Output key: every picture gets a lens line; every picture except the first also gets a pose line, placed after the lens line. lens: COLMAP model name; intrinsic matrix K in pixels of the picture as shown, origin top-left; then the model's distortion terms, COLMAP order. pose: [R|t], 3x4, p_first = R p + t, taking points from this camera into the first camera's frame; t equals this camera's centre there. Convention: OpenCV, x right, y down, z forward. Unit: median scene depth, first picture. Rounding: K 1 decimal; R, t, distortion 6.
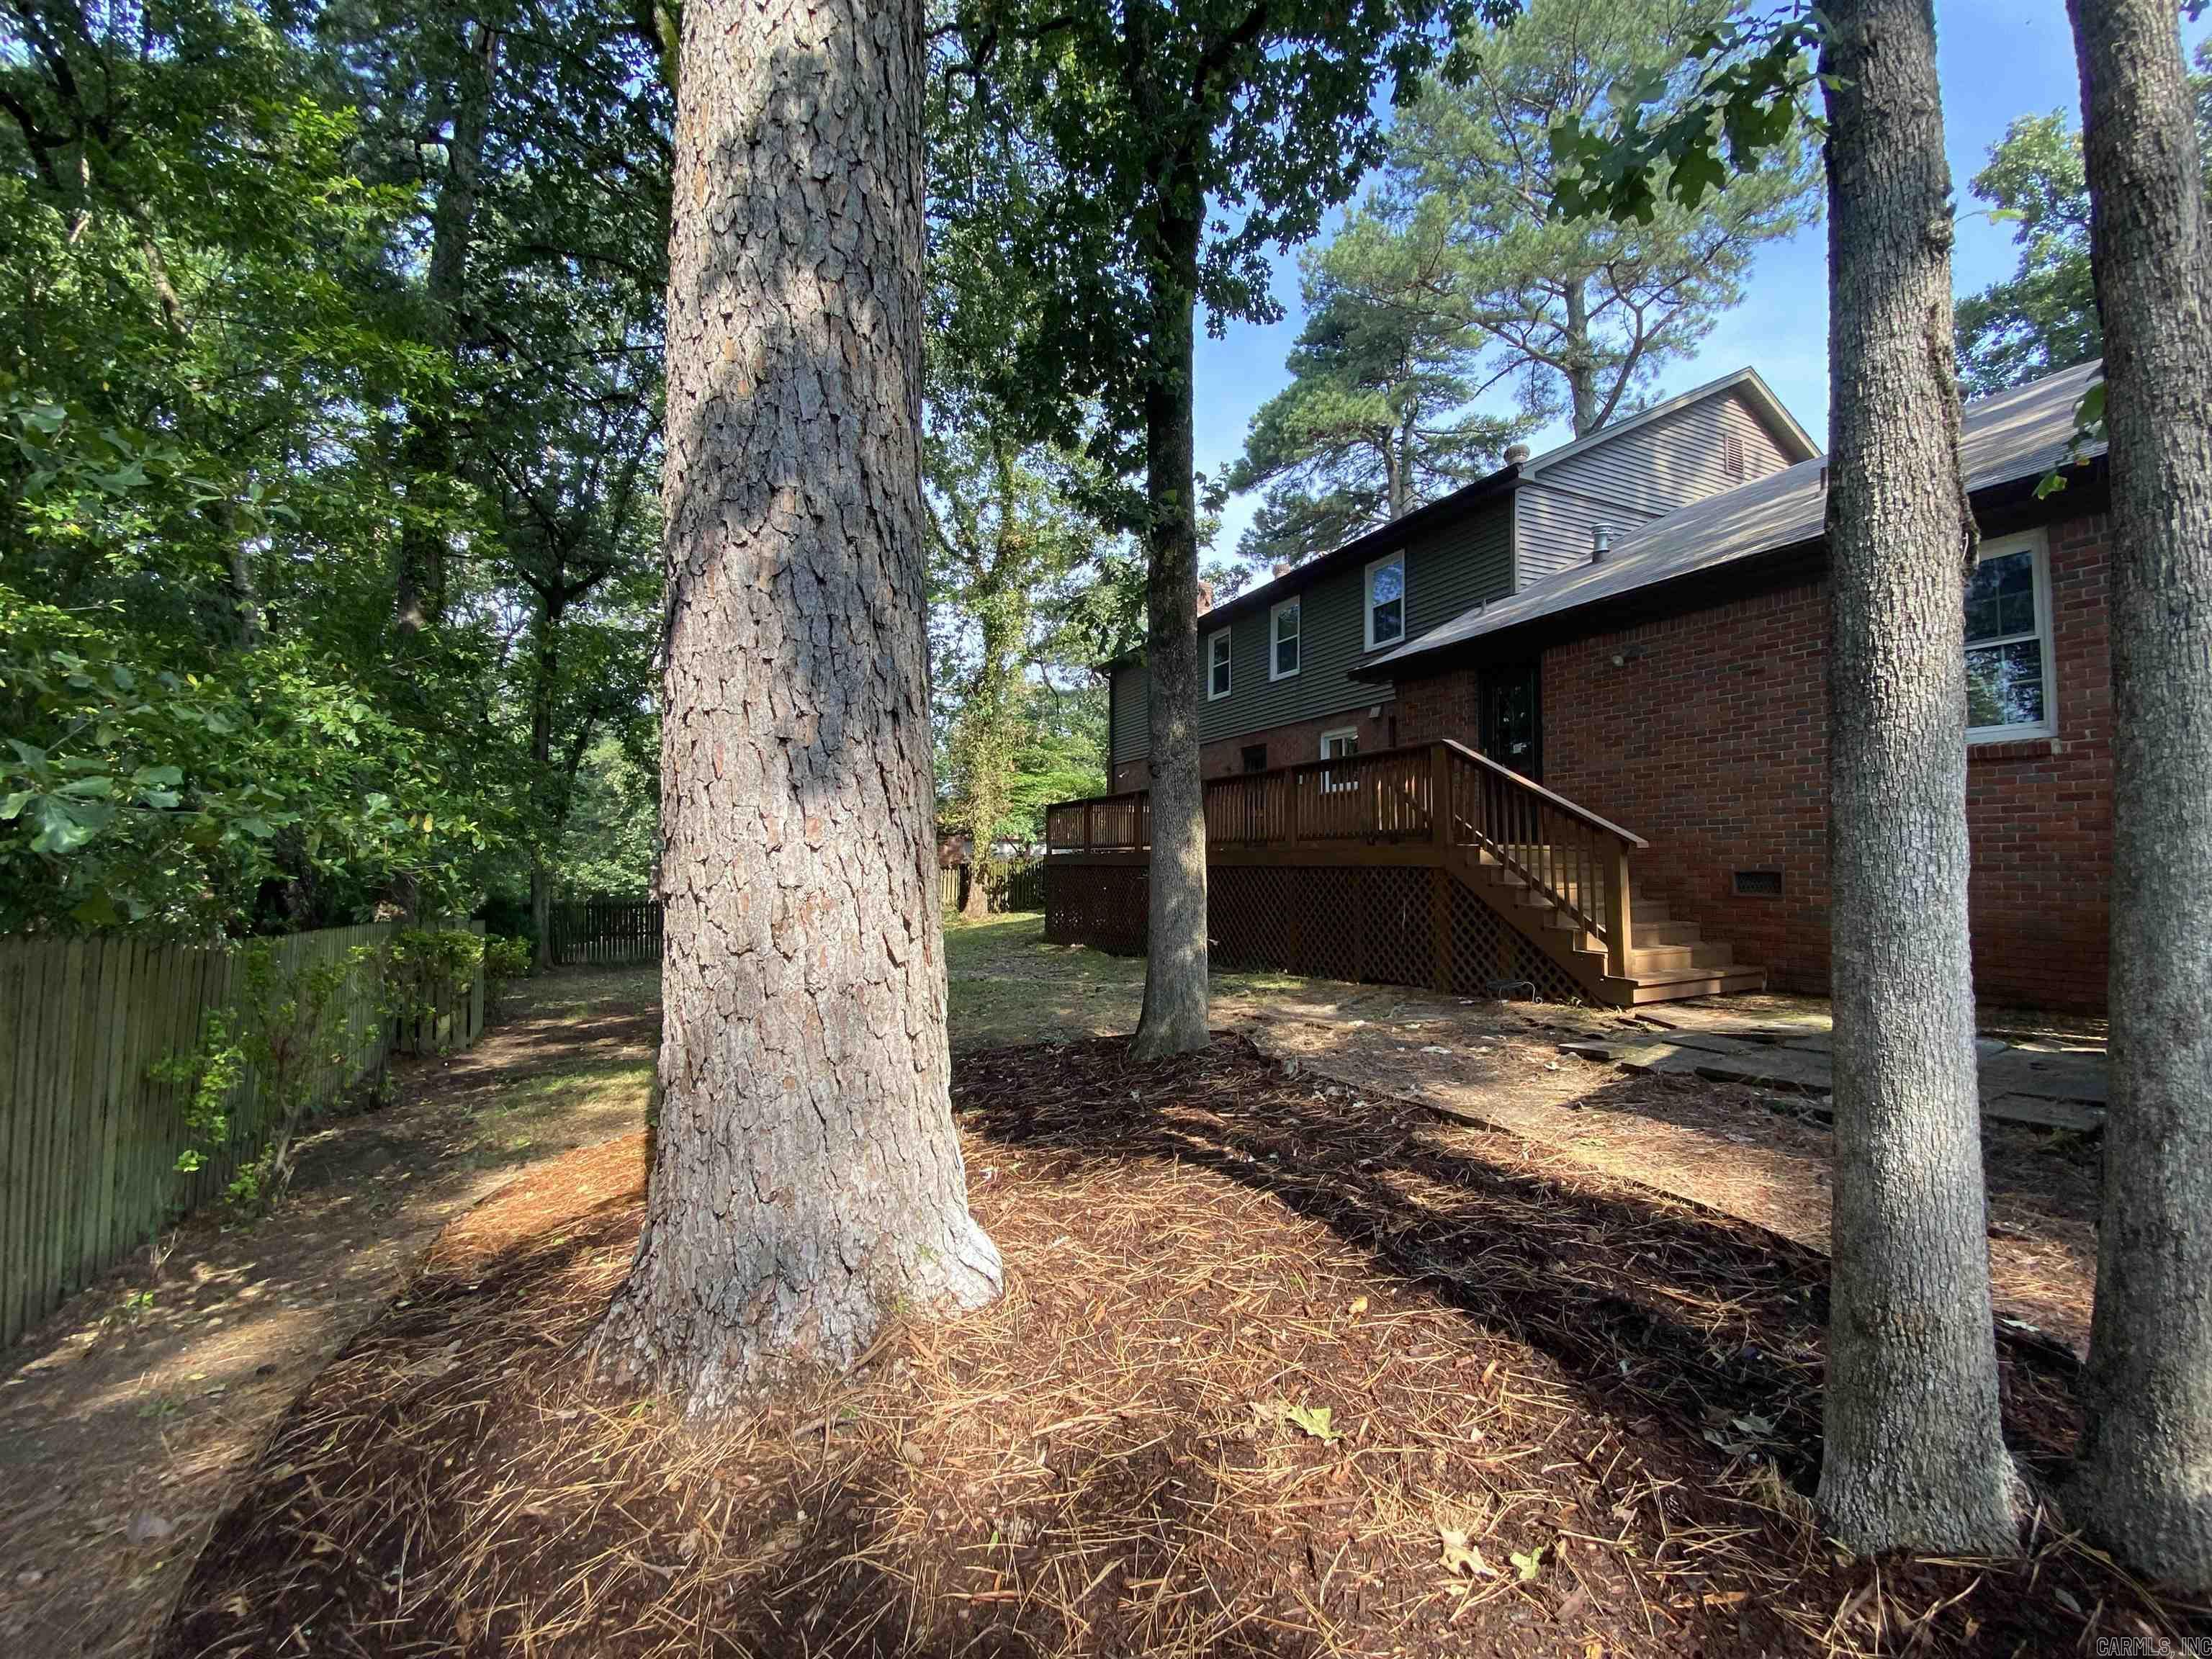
lens RADIAL K [[906.4, 0, 1106.0], [0, 906.4, 829.5], [0, 0, 1]] dist [0.023018, -0.000006]
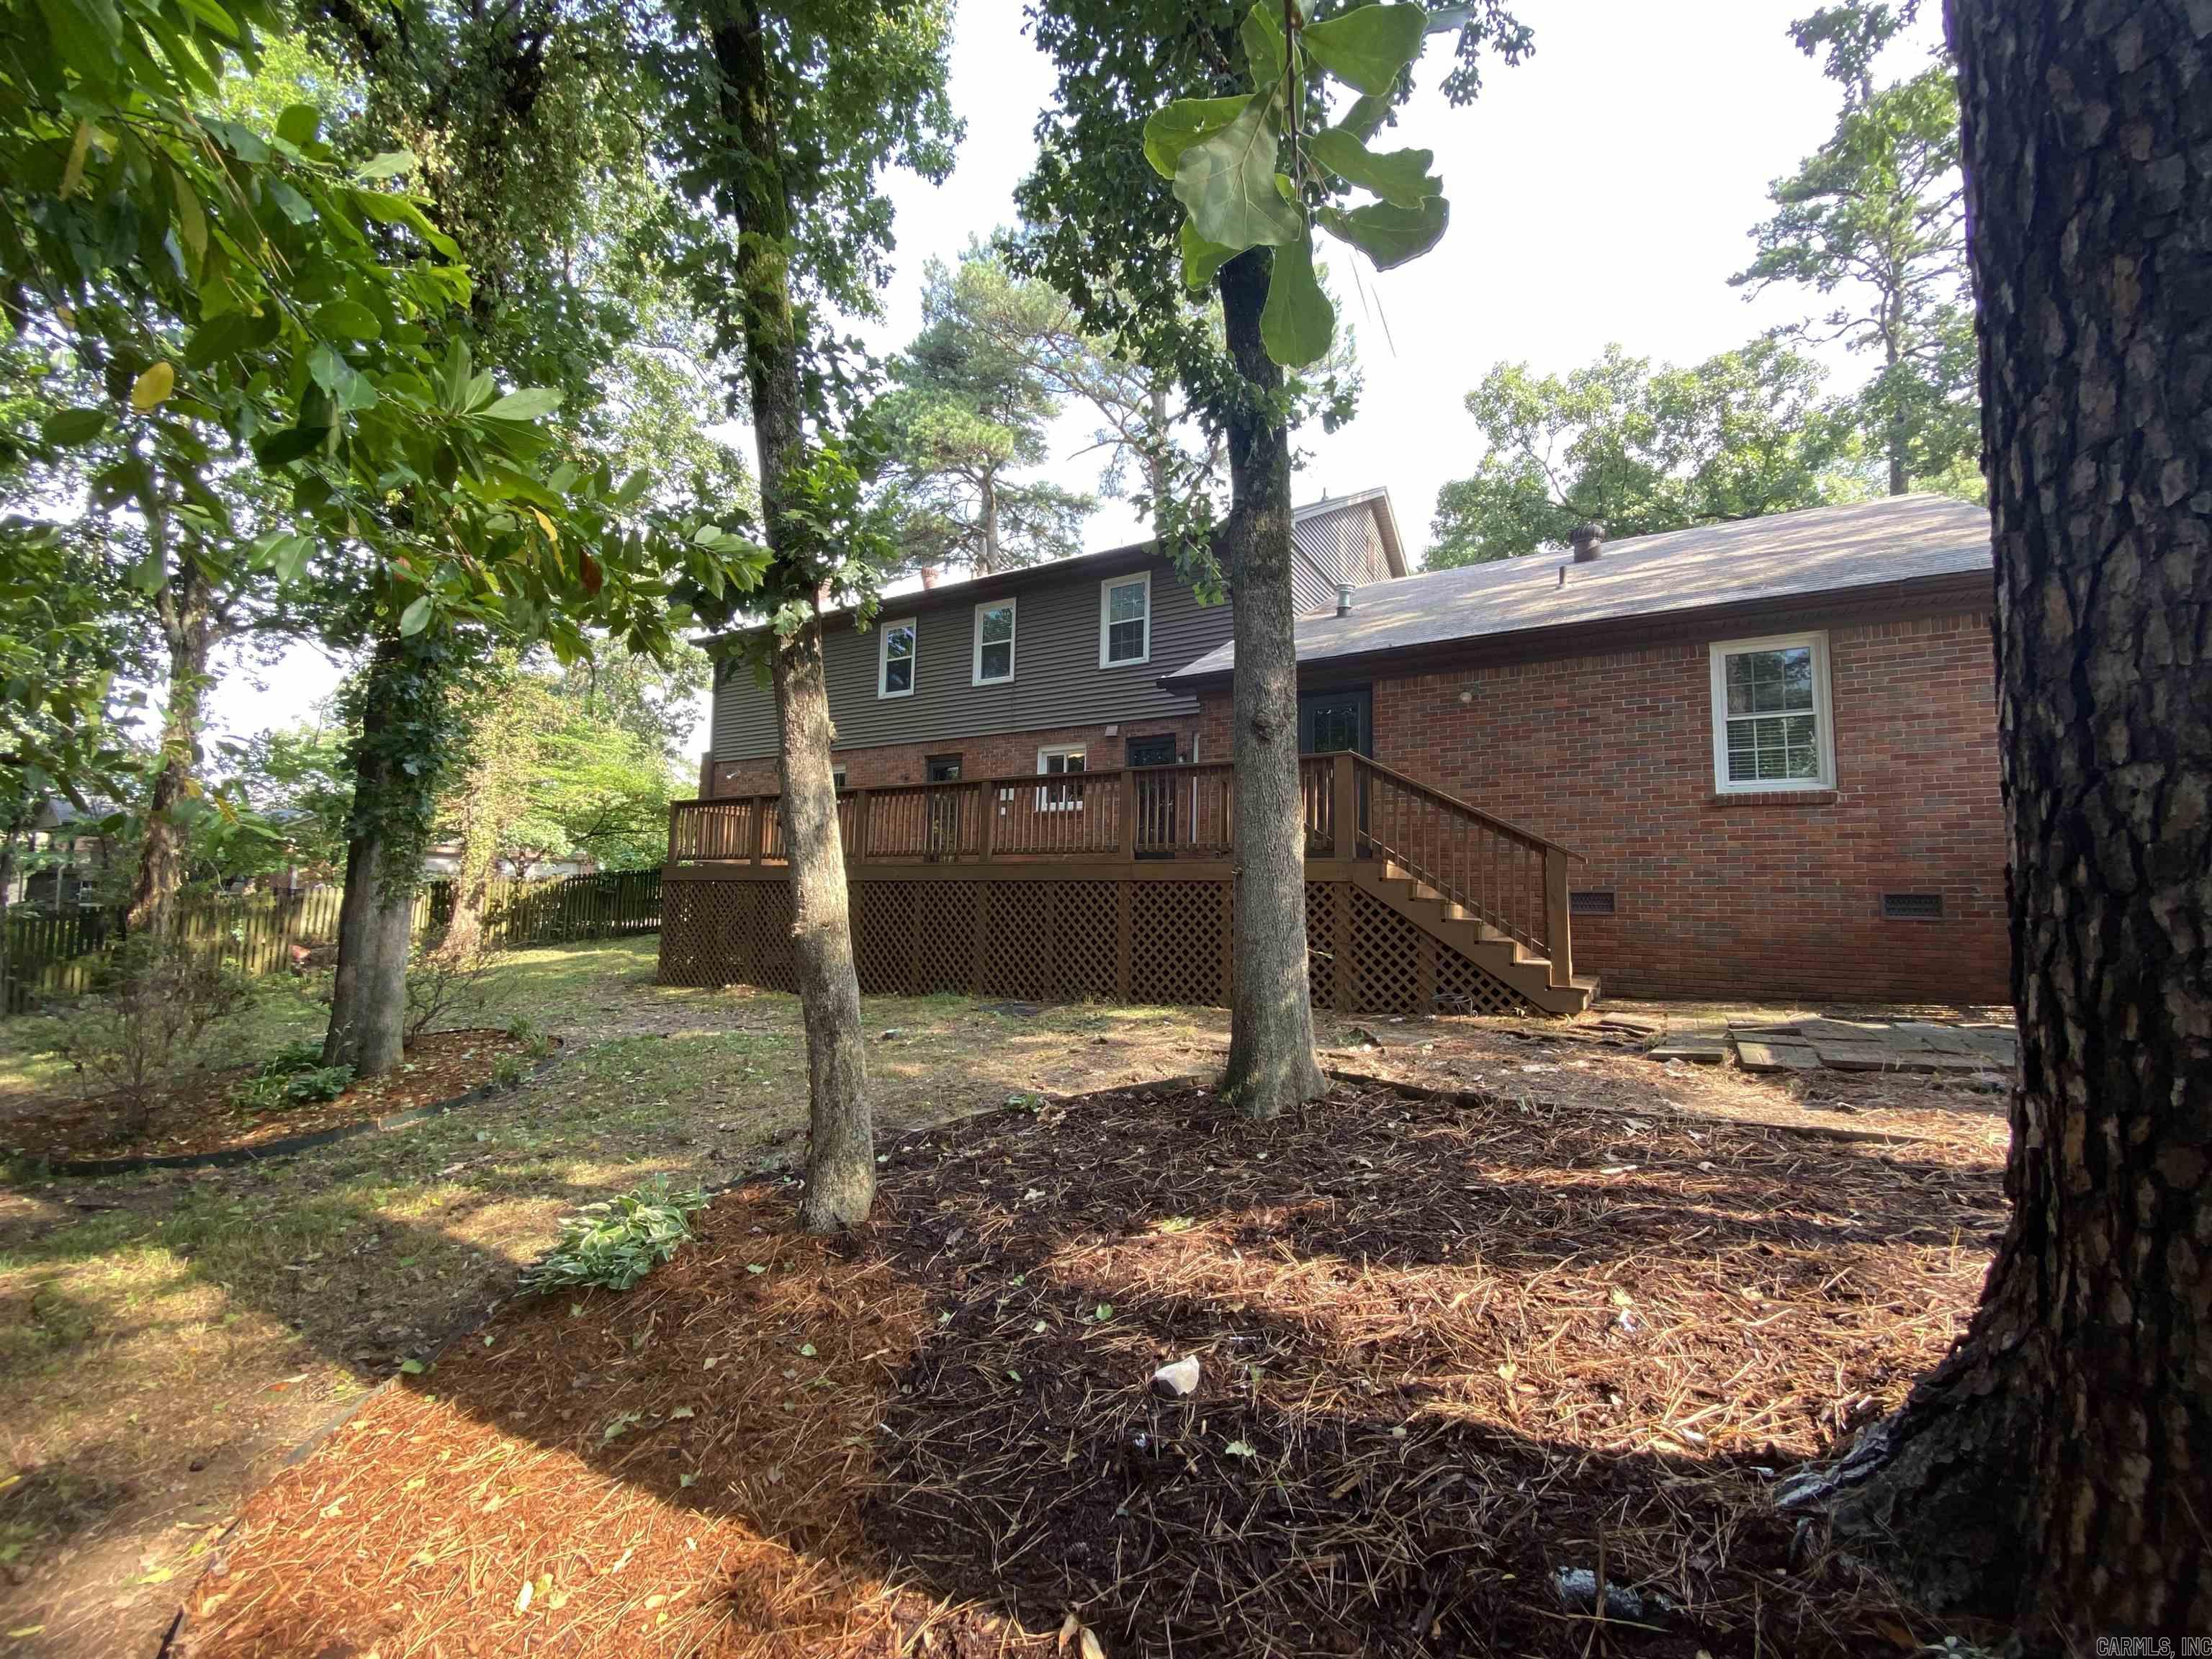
lens RADIAL K [[906.4, 0, 1106.0], [0, 906.4, 829.5], [0, 0, 1]] dist [0.023018, -0.000006]
pose [[0.832897, 0.067675, 0.549274, -0.211667], [-0.042634, 0.997392, -0.058239, 0.029609], [-0.551783, 0.025089, 0.833610, 0.187686]]
